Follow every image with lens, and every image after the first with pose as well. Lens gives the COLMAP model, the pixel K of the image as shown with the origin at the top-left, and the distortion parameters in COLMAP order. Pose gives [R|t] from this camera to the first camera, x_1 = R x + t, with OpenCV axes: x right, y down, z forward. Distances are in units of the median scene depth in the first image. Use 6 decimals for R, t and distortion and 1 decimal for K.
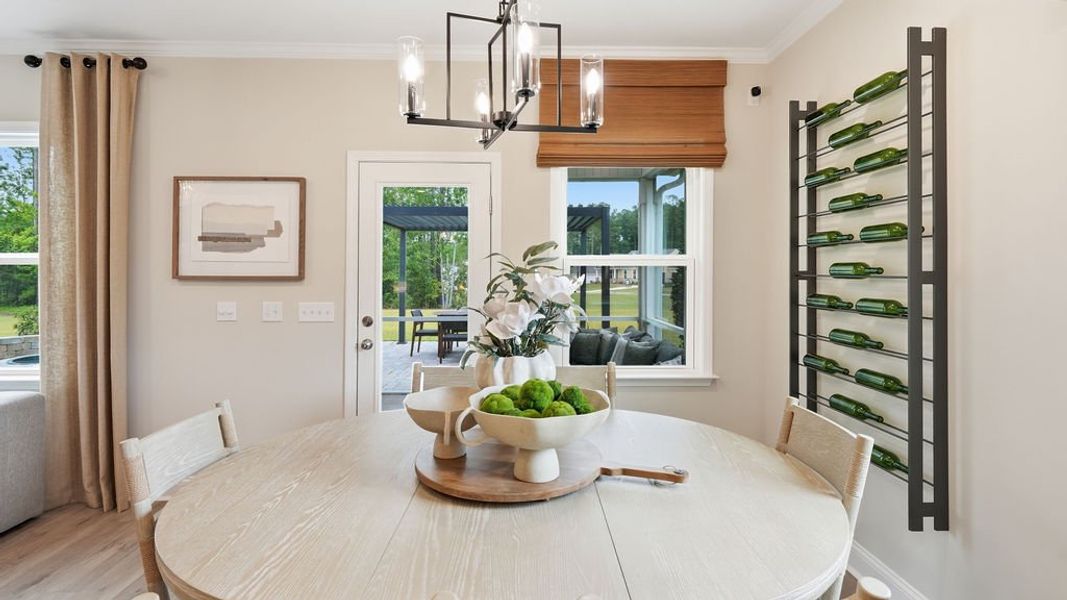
lens RADIAL K [[504.7, 0, 530.5], [0, 504.7, 268.2], [0, 0, 1]] dist [0.000441, -0.001623]
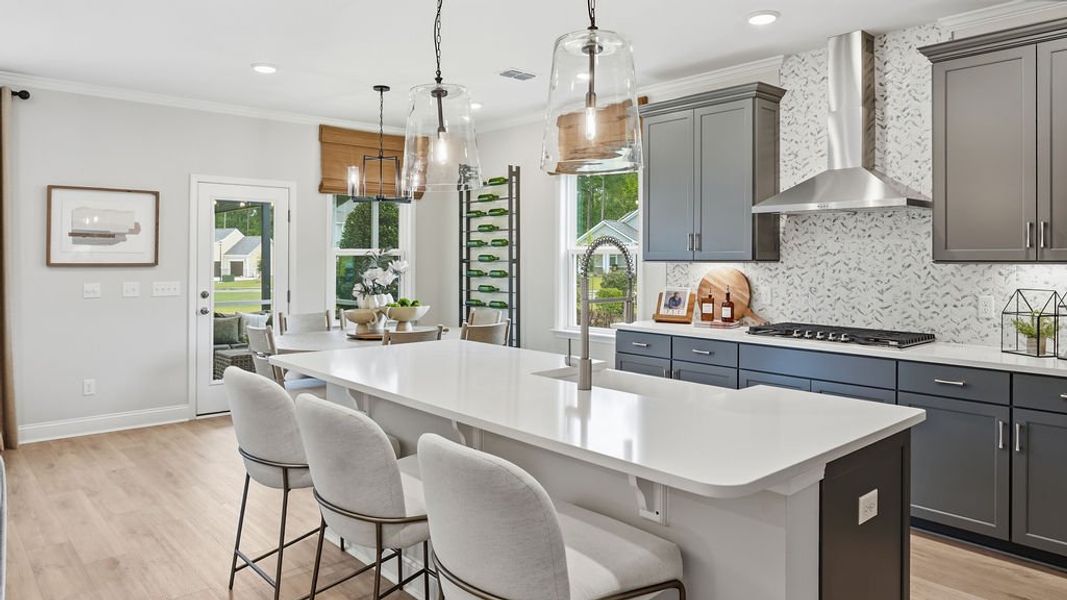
lens RADIAL K [[693.8, 0, 531.6], [0, 693.8, 254.2], [0, 0, 1]] dist [-0.005273, -0.000880]
pose [[0.762760, 0.002192, 0.646678, -0.934444], [-0.001387, 0.999997, -0.001754, -0.006909], [-0.646680, 0.000441, 0.762761, -1.144979]]
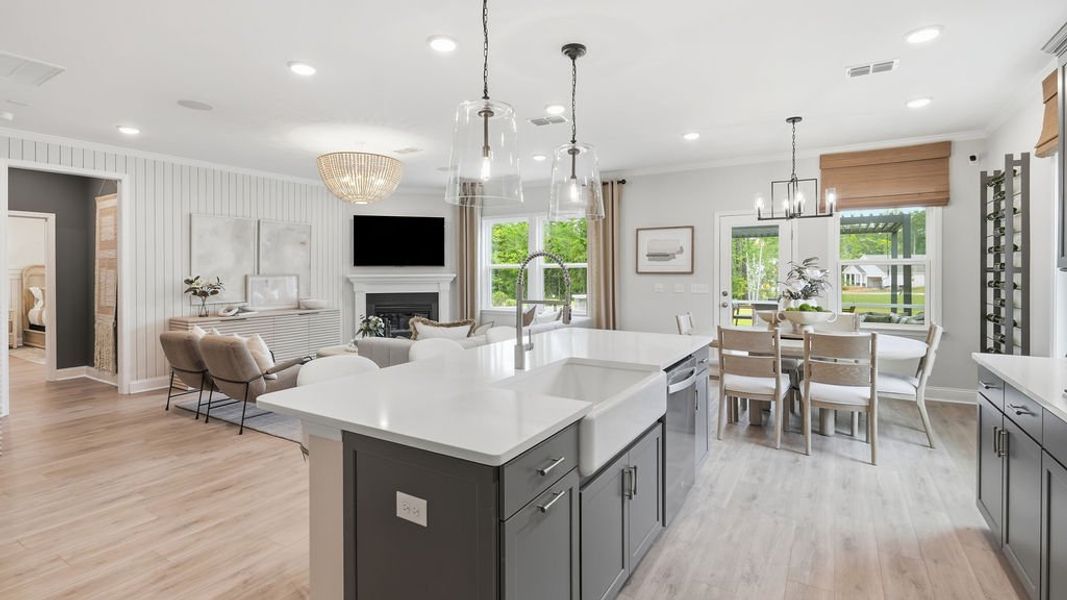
lens RADIAL K [[497.9, 0, 533.0], [0, 497.9, 271.2], [0, 0, 1]] dist [0.001953, -0.001491]
pose [[0.839289, -0.004265, -0.543669, 0.131940], [0.007871, 0.999960, 0.004306, -0.001540], [0.543629, -0.007894, 0.839289, -1.193745]]
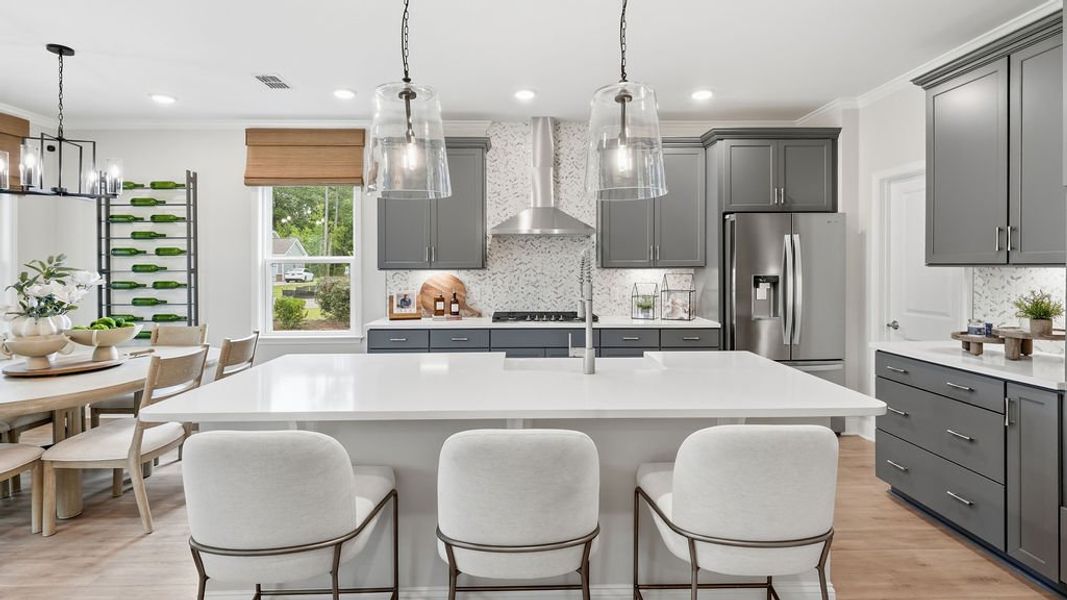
lens RADIAL K [[504.7, 0, 530.5], [0, 504.7, 268.2], [0, 0, 1]] dist [0.000441, -0.001623]
pose [[0.003253, -0.006205, 0.999975, -1.089022], [0.000566, 0.999981, 0.006203, -0.006035], [-0.999995, 0.000546, 0.003256, -0.439389]]
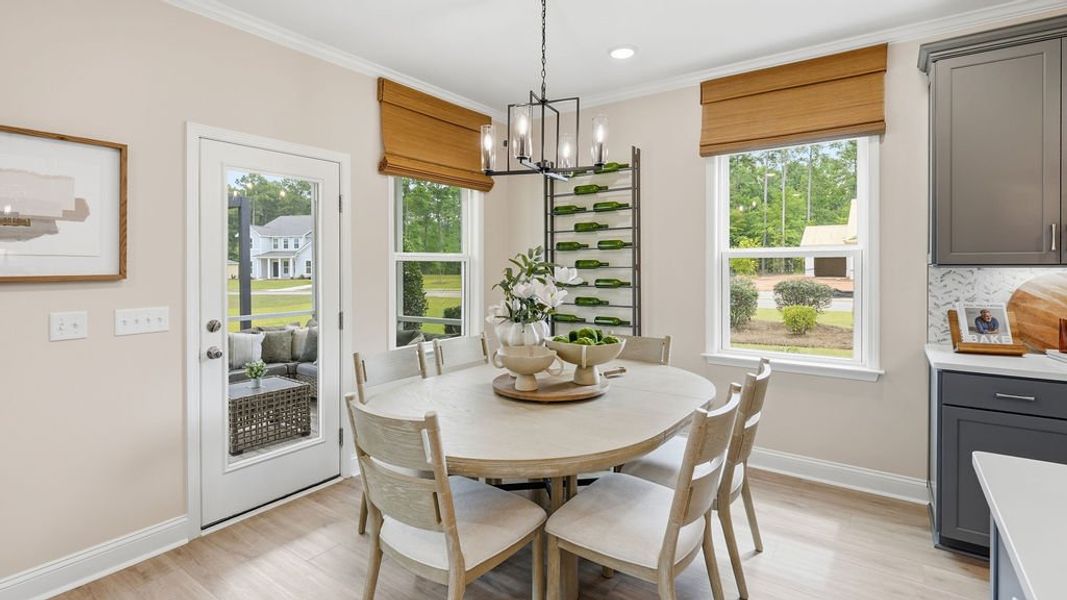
lens RADIAL K [[497.5, 0, 531.6], [0, 497.5, 267.3], [0, 0, 1]] dist [-0.000456, -0.000689]
pose [[0.599981, -0.008783, 0.799966, -0.713624], [0.003005, 0.999957, 0.008724, -0.000587], [-0.800008, -0.002830, 0.599982, 0.066341]]
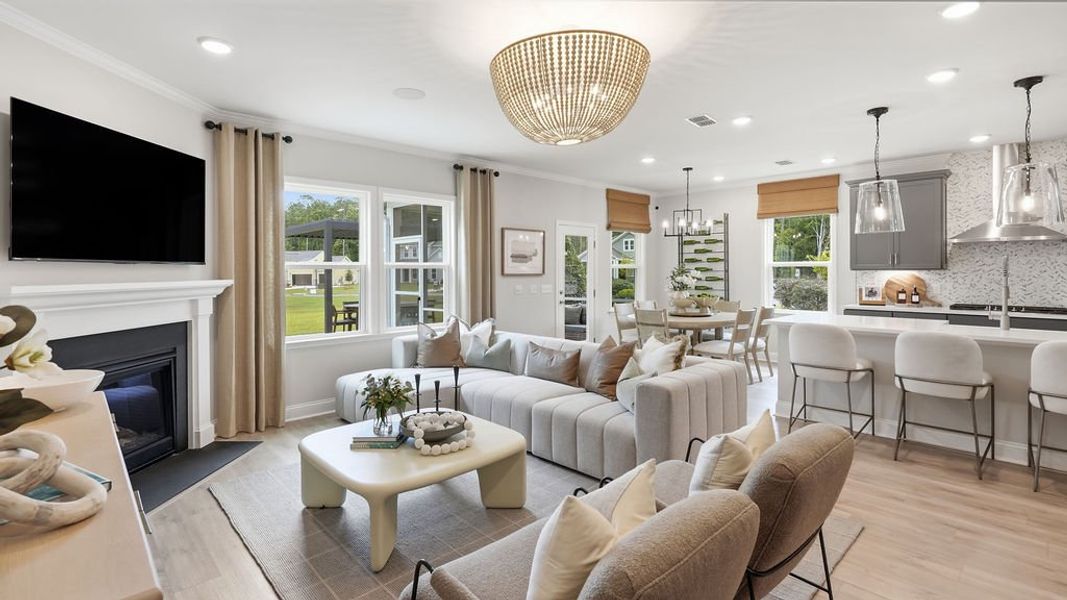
lens RADIAL K [[497.9, 0, 533.0], [0, 497.9, 271.2], [0, 0, 1]] dist [0.001953, -0.001491]
pose [[0.738355, -0.007190, 0.674374, -2.097995], [0.005139, 0.999974, 0.005036, -0.005993], [-0.674393, -0.000253, 0.738373, -0.656234]]
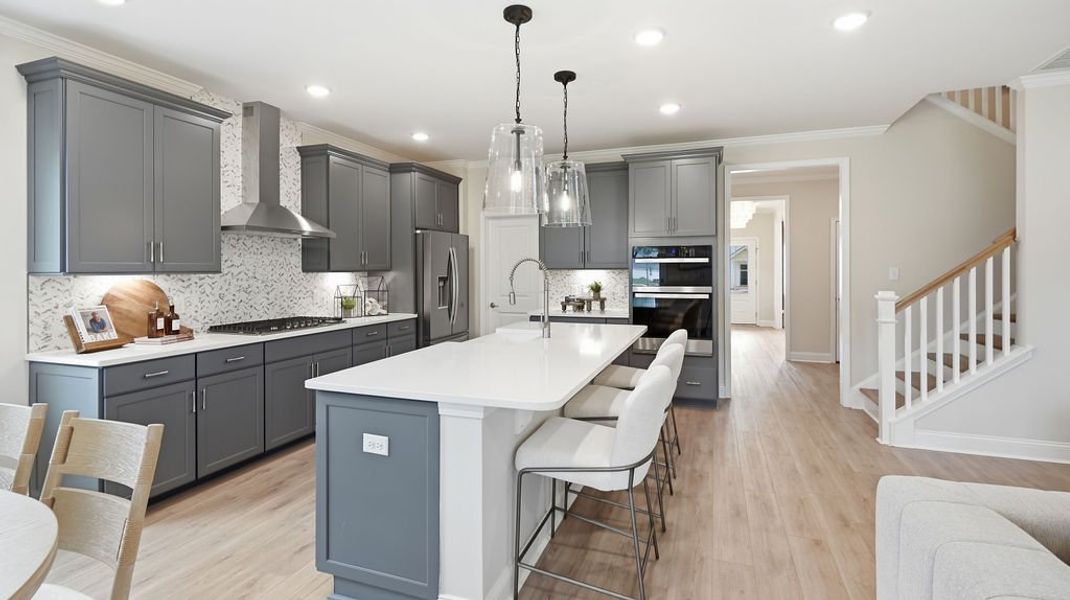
lens RADIAL K [[499.3, 0, 534.5], [0, 499.3, 271.2], [0, 0, 1]] dist [0.001953, -0.001491]
pose [[-0.931462, 0.000769, 0.363839, -0.724651], [0.001446, 0.999998, 0.001589, 0.001407], [-0.363837, 0.002006, -0.931460, 0.570100]]
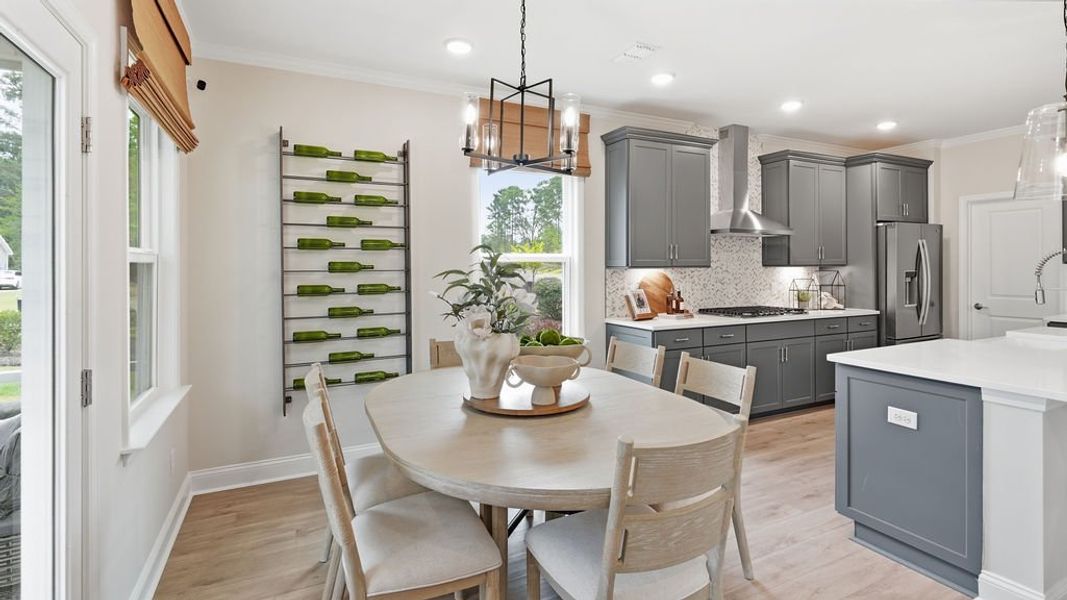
lens RADIAL K [[497.5, 0, 531.6], [0, 497.5, 267.3], [0, 0, 1]] dist [-0.000456, -0.000689]
pose [[-0.417298, -0.000522, 0.908769, -0.735262], [0.002378, 0.999996, 0.001667, 0.003072], [-0.908767, 0.002857, -0.417295, 0.857520]]
